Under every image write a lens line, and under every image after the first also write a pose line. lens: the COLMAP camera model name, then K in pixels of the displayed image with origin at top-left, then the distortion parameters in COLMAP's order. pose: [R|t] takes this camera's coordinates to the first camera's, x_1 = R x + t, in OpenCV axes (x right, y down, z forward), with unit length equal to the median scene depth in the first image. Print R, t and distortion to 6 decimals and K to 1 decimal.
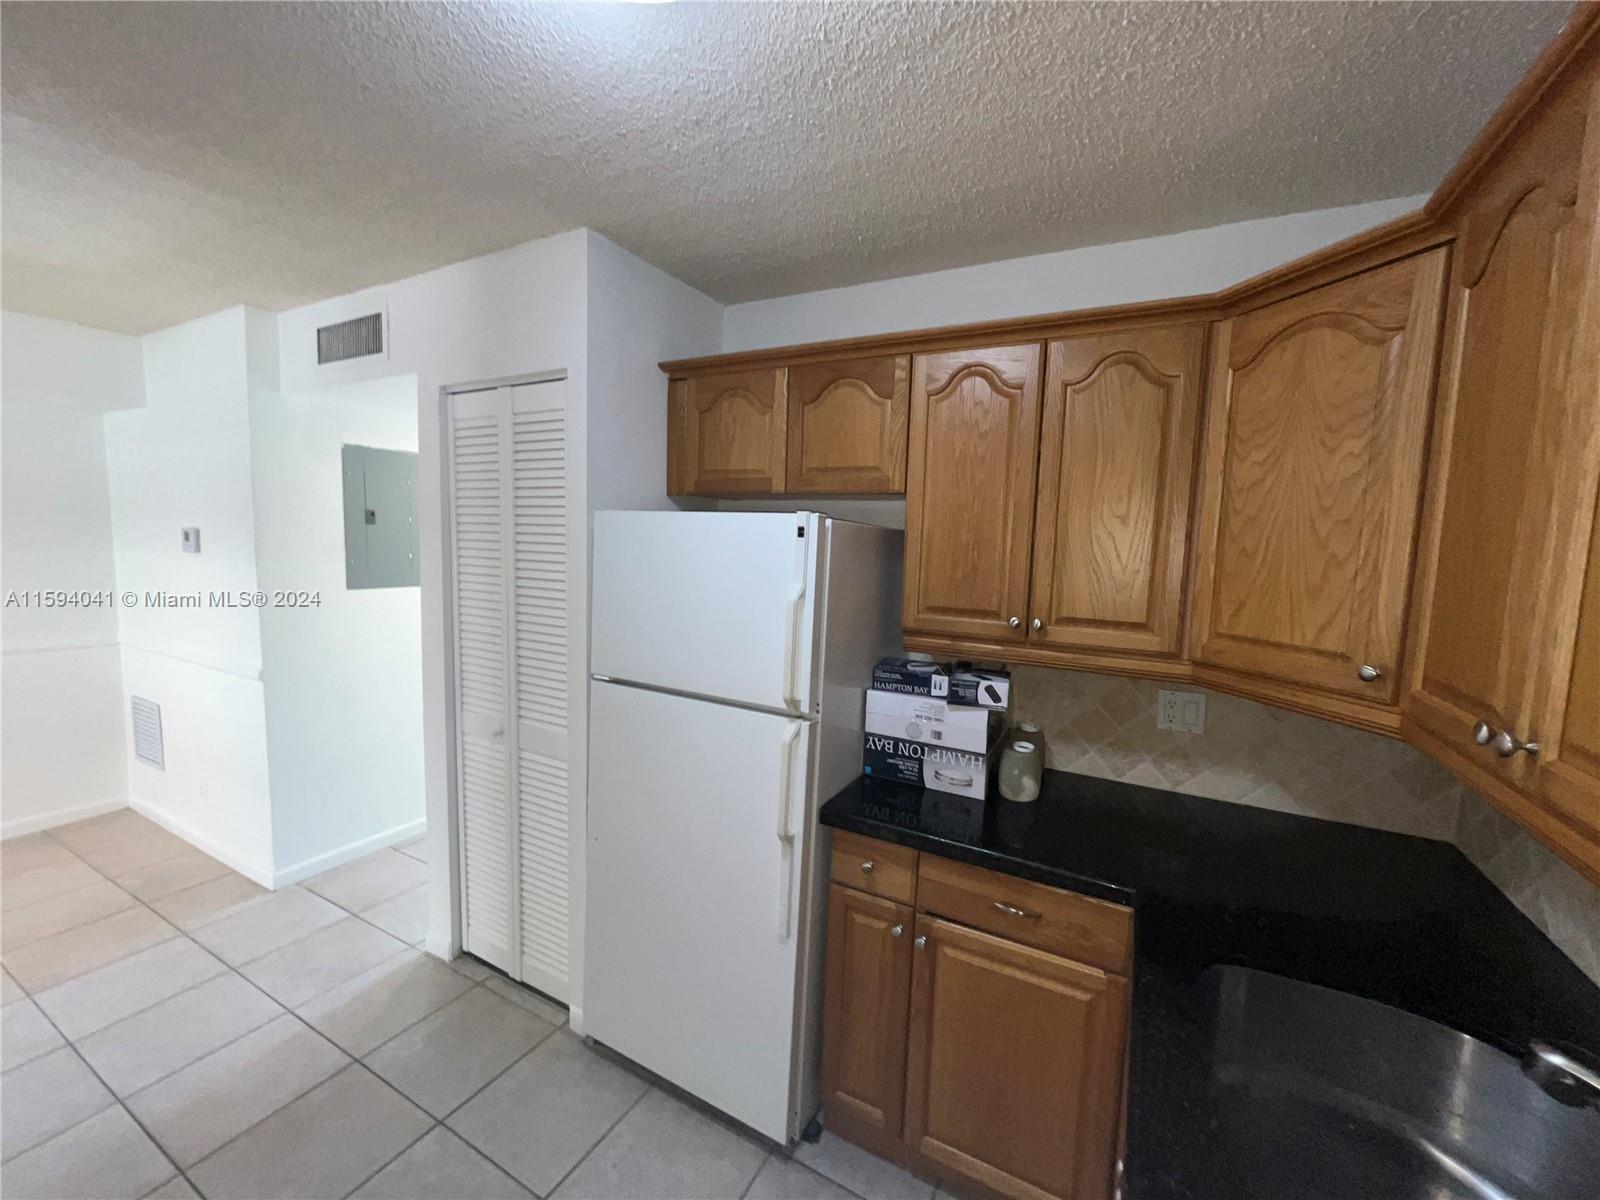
lens RADIAL K [[646.6, 0, 803.2], [0, 646.6, 603.6], [0, 0, 1]] dist [-0.002340, -0.000820]
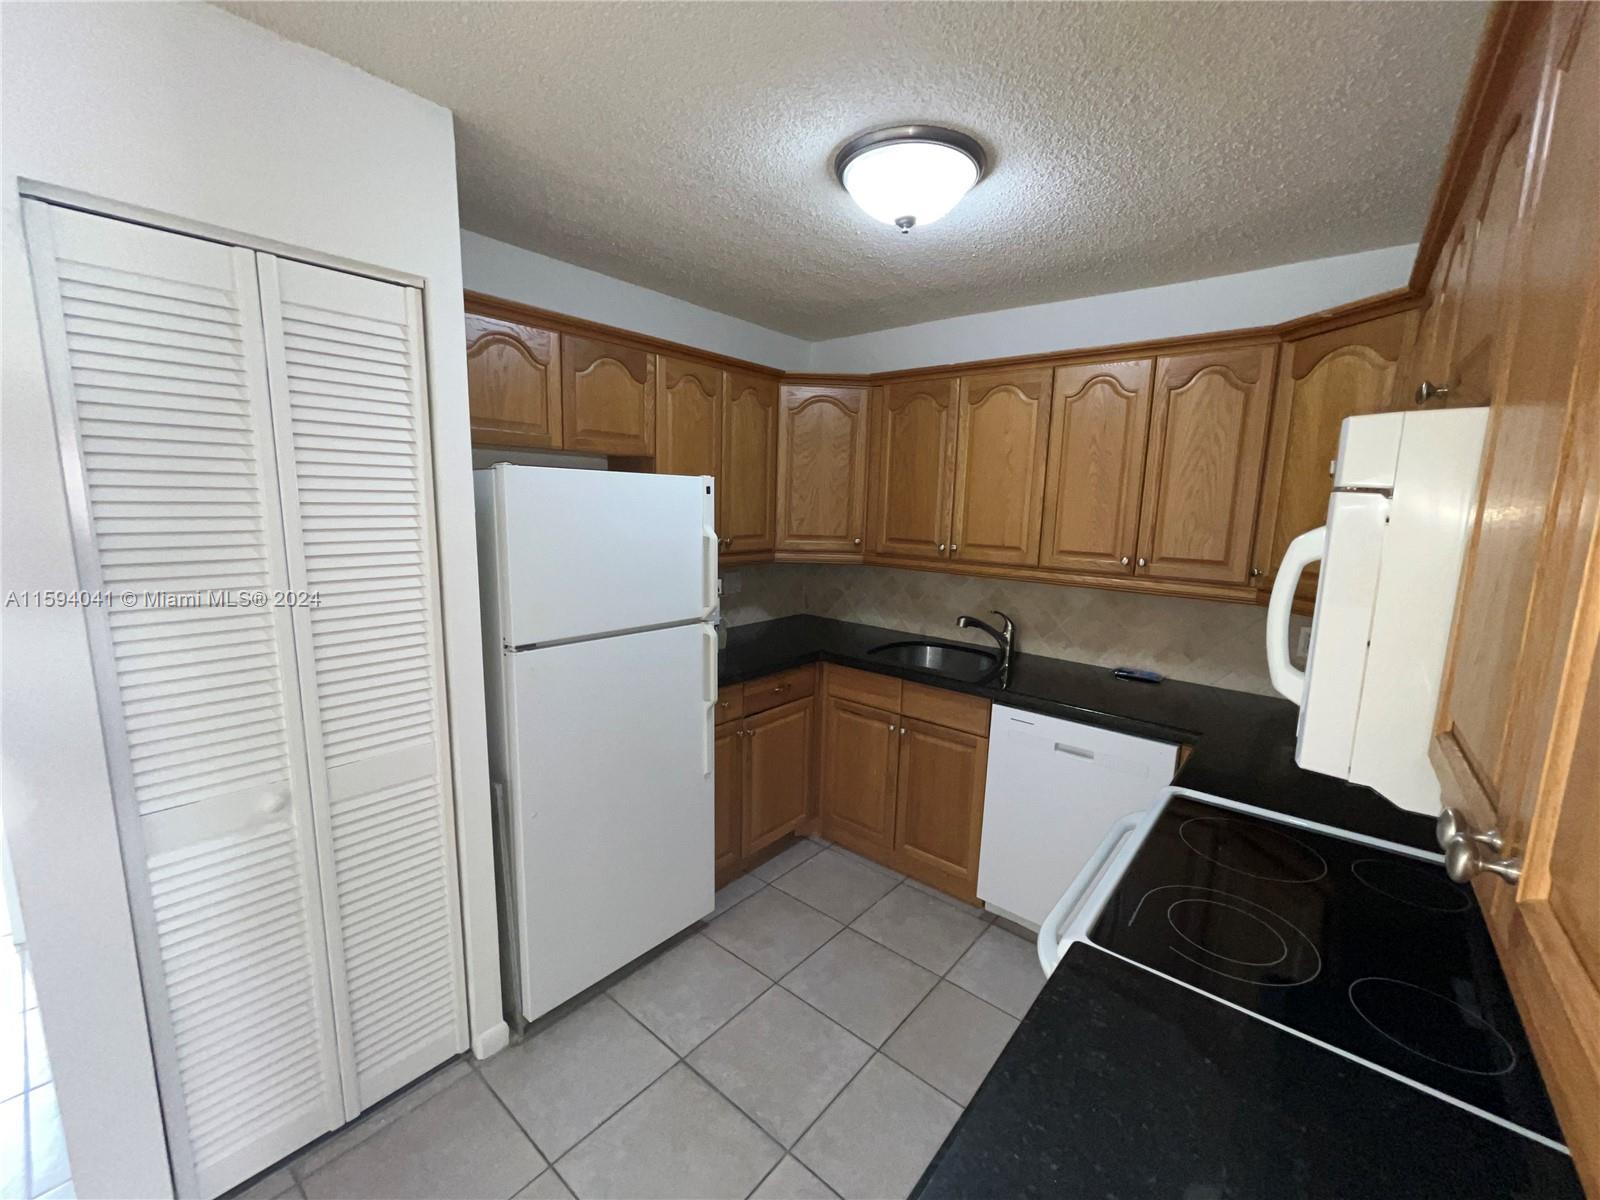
lens RADIAL K [[646.6, 0, 802.8], [0, 646.6, 600.2], [0, 0, 1]] dist [-0.002340, -0.000820]
pose [[0.194827, -0.182396, 0.963729, -1.171804], [0.075096, 0.982447, 0.170757, -0.084781], [-0.977959, 0.039105, 0.205104, 0.432232]]
